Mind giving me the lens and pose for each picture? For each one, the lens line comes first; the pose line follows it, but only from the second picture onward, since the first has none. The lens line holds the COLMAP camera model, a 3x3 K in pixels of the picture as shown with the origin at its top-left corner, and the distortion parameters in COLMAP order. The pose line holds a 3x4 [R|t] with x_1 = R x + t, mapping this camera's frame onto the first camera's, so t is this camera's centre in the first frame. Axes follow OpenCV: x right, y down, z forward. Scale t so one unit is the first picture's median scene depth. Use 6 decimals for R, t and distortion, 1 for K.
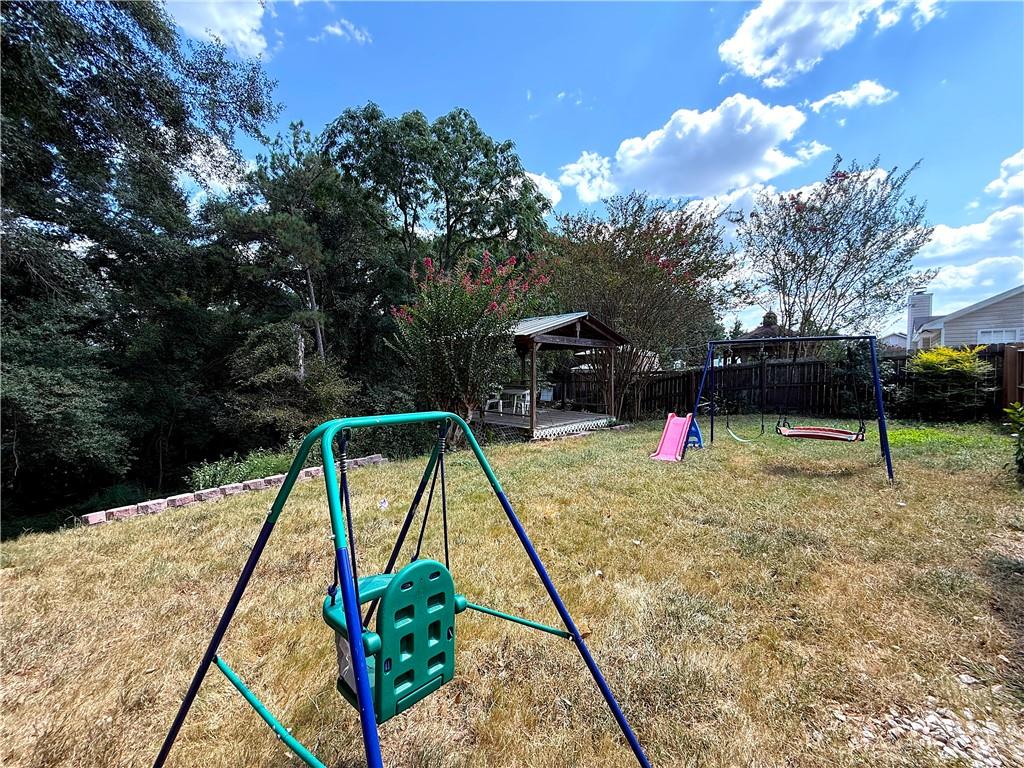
lens RADIAL K [[408.4, 0, 509.4], [0, 408.4, 384.0], [0, 0, 1]] dist [0.001682, 0.000416]
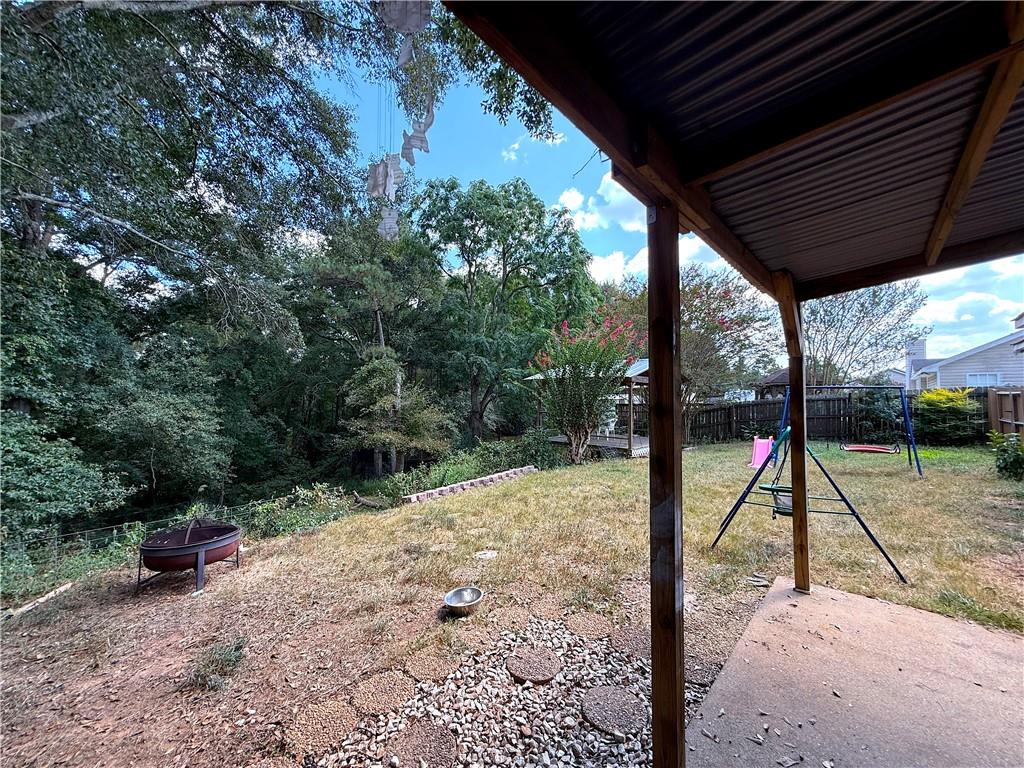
lens RADIAL K [[408.1, 0, 508.5], [0, 408.1, 383.5], [0, 0, 1]] dist [0.001432, 0.000357]
pose [[0.999906, 0.010824, 0.008433, -0.229626], [-0.010219, 0.997582, -0.068744, -0.002414], [-0.009157, 0.068652, 0.997599, -0.200588]]
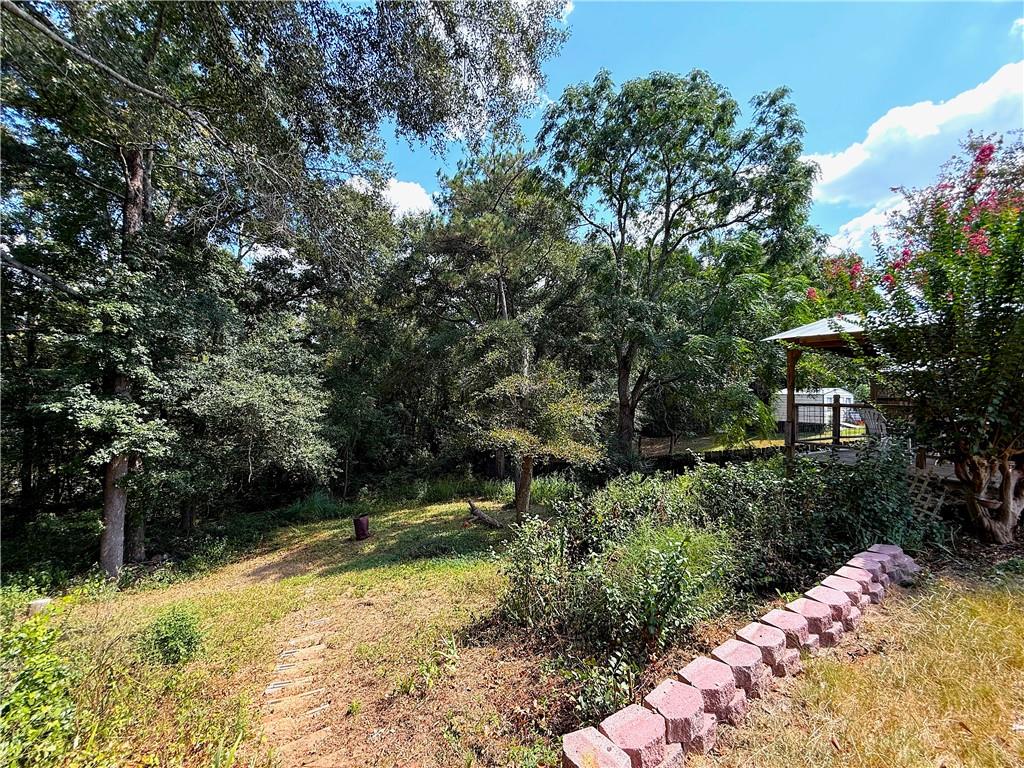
lens RADIAL K [[408.4, 0, 509.4], [0, 408.4, 384.0], [0, 0, 1]] dist [0.001682, 0.000416]
pose [[0.959483, 0.023401, -0.280793, -0.349051], [-0.039154, 0.997950, -0.050626, 0.012236], [0.279033, 0.059569, 0.958432, 0.226428]]
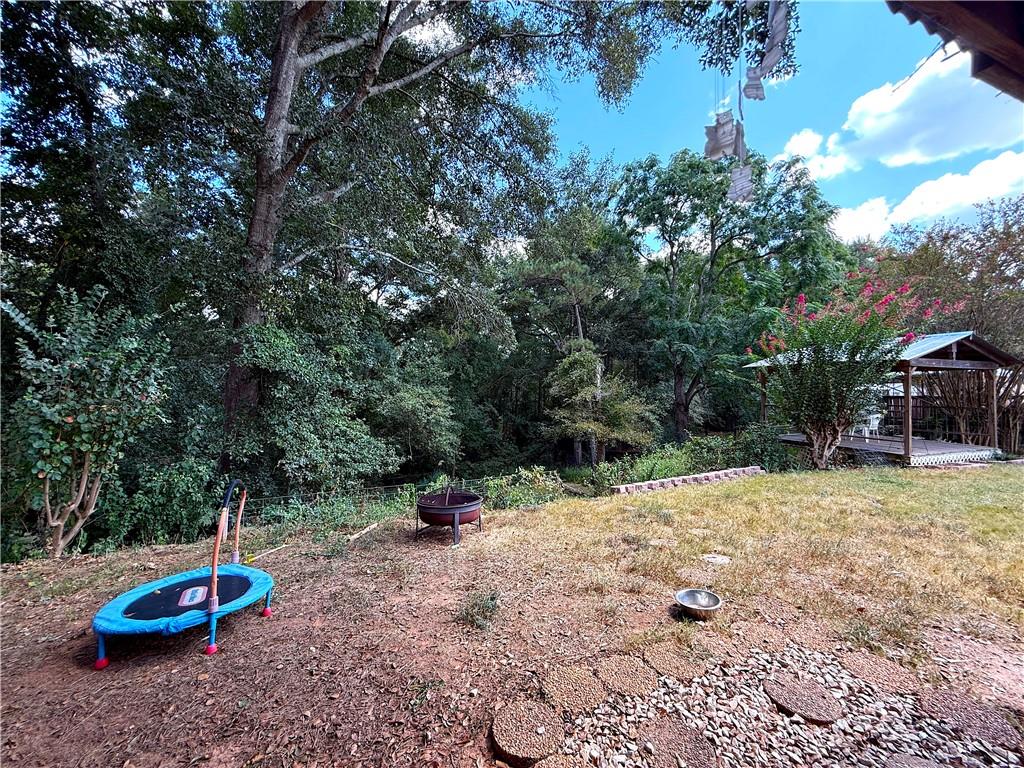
lens RADIAL K [[408.4, 0, 509.4], [0, 408.4, 384.0], [0, 0, 1]] dist [0.001682, 0.000416]
pose [[0.897110, 0.002418, -0.441801, -0.245334], [-0.021977, 0.998991, -0.039159, -0.000533], [0.441261, 0.044839, 0.896258, -0.203611]]
